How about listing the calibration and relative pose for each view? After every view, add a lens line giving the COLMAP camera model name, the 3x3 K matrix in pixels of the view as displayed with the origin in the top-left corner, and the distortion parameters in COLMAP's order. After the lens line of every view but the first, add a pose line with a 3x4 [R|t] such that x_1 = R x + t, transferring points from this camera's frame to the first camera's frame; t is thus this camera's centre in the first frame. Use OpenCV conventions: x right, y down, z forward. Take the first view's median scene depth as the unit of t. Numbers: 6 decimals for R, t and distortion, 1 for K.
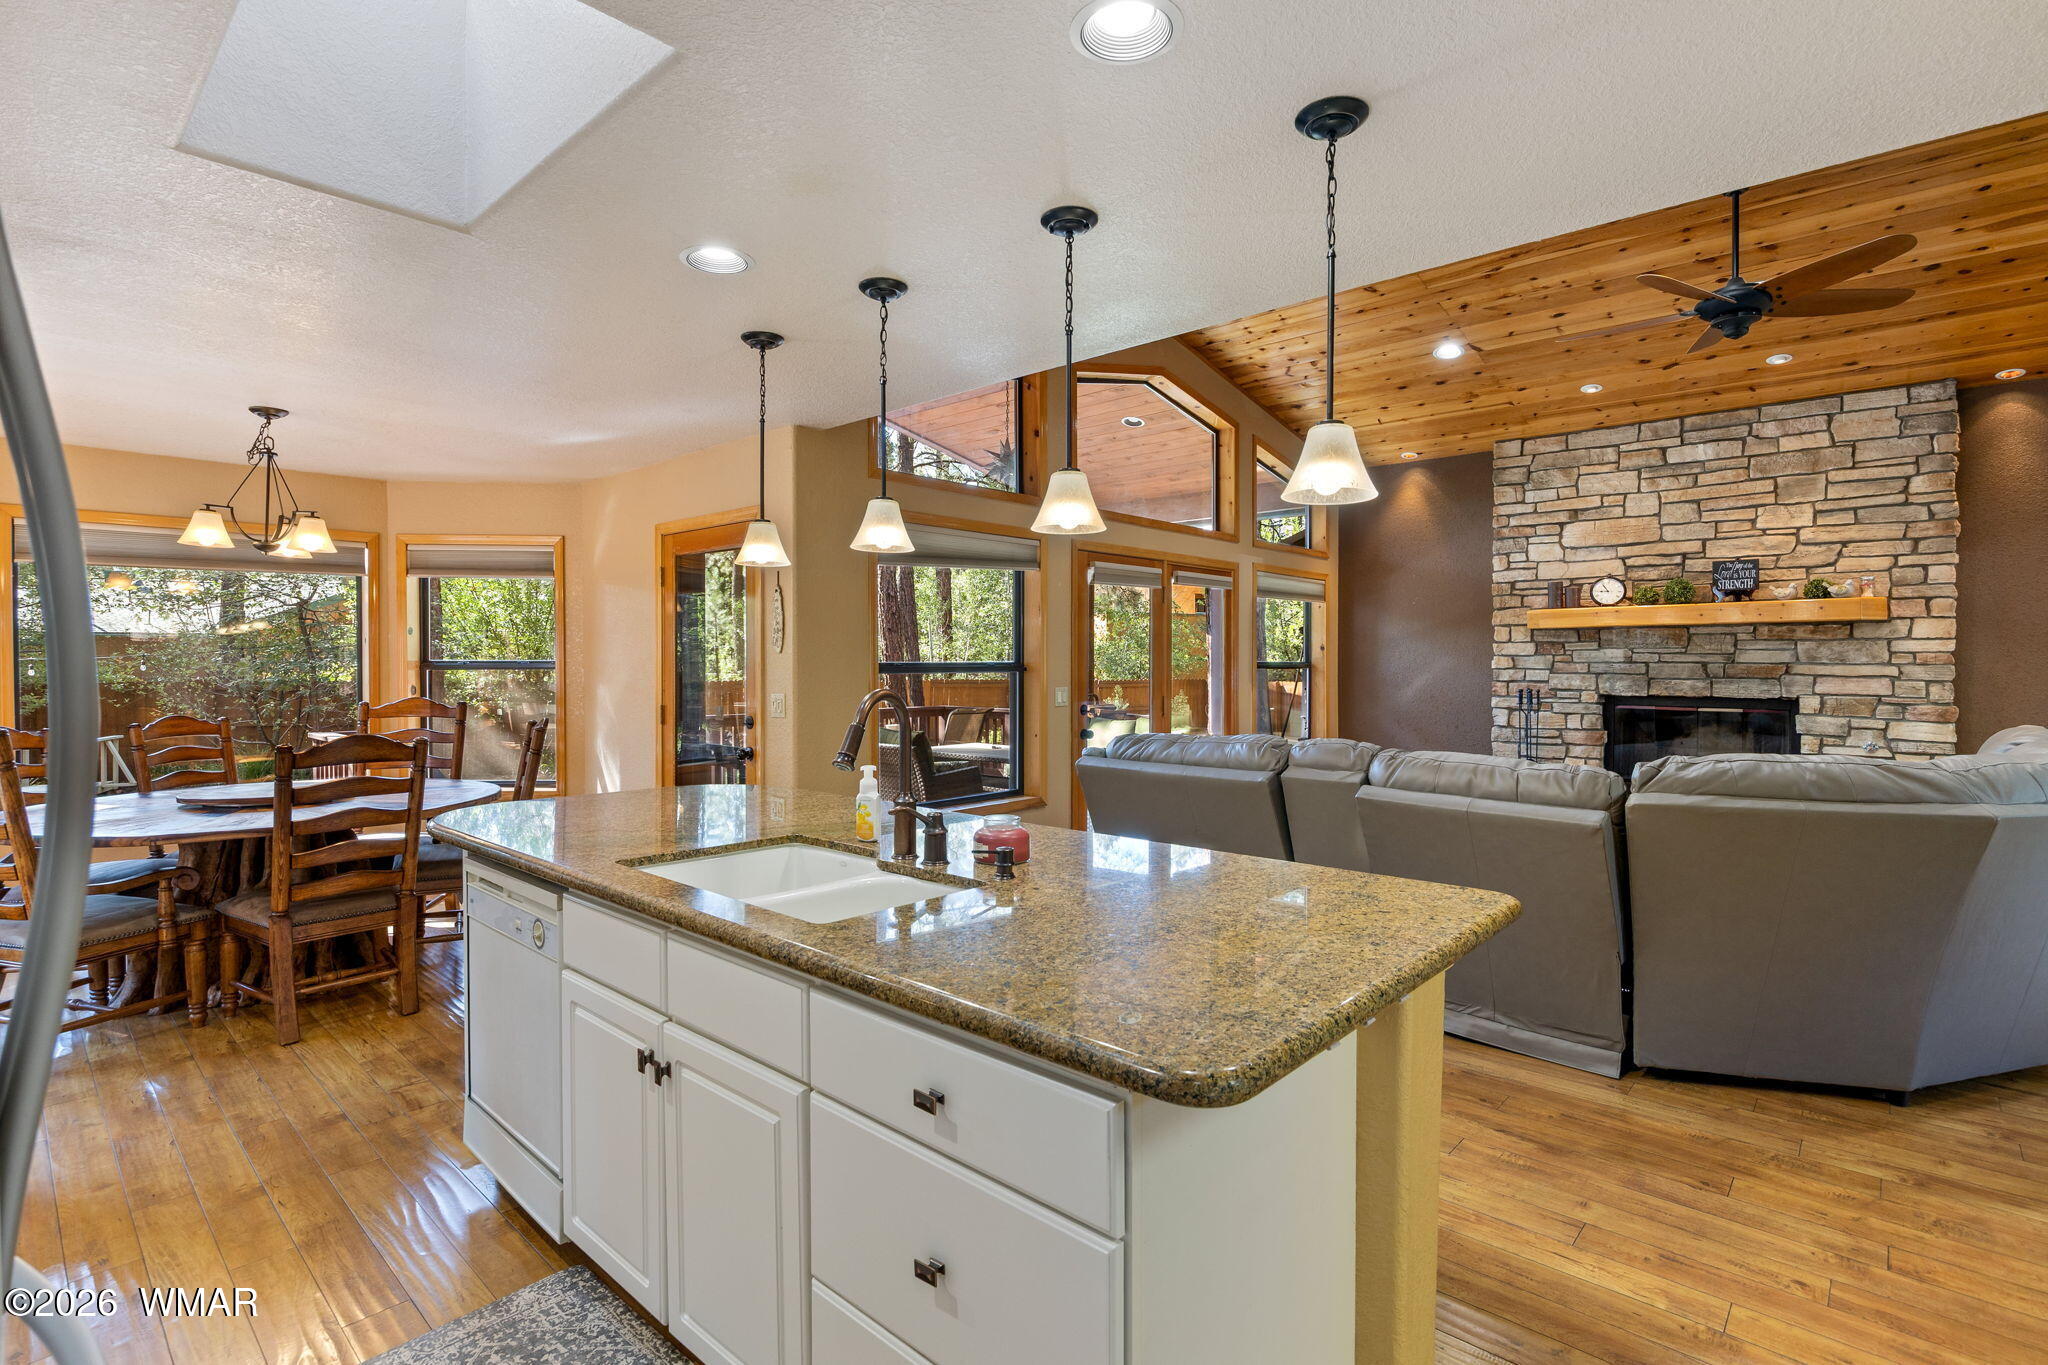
lens RADIAL K [[992.7, 0, 1027.4], [0, 992.7, 677.7], [0, 0, 1]] dist [-0.010574, 0.000163]
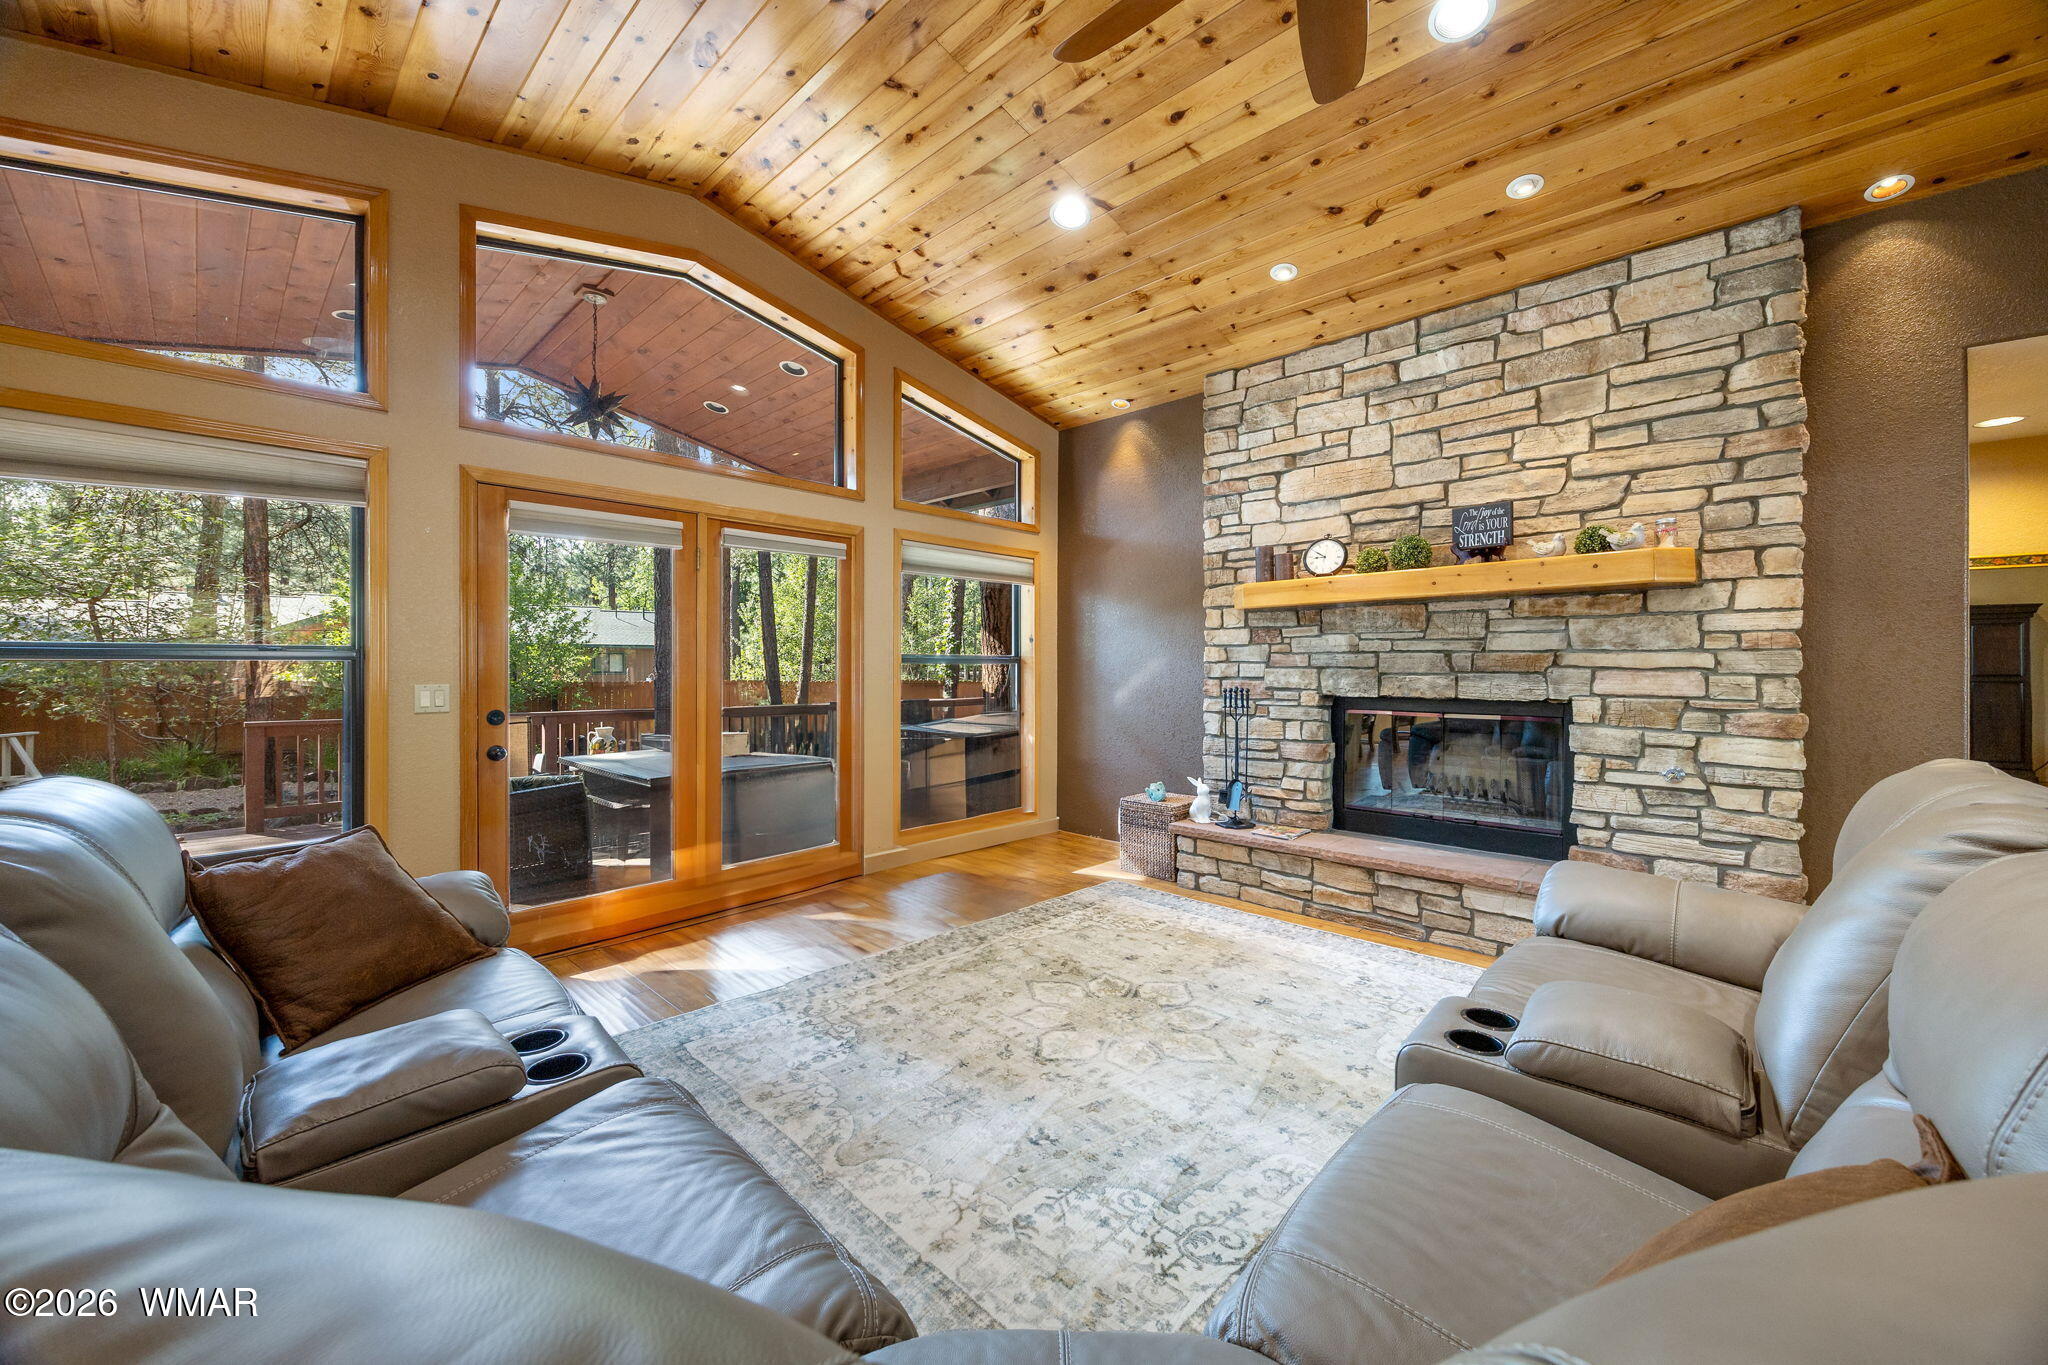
lens RADIAL K [[794.8, 0, 1033.9], [0, 794.8, 673.4], [0, 0, 1]] dist [-0.001983, 0.000043]
pose [[0.999903, -0.000911, -0.013862, 0.405903], [0.000793, 0.999964, -0.008461, 0.005920], [0.013870, 0.008449, 0.999868, 0.429893]]
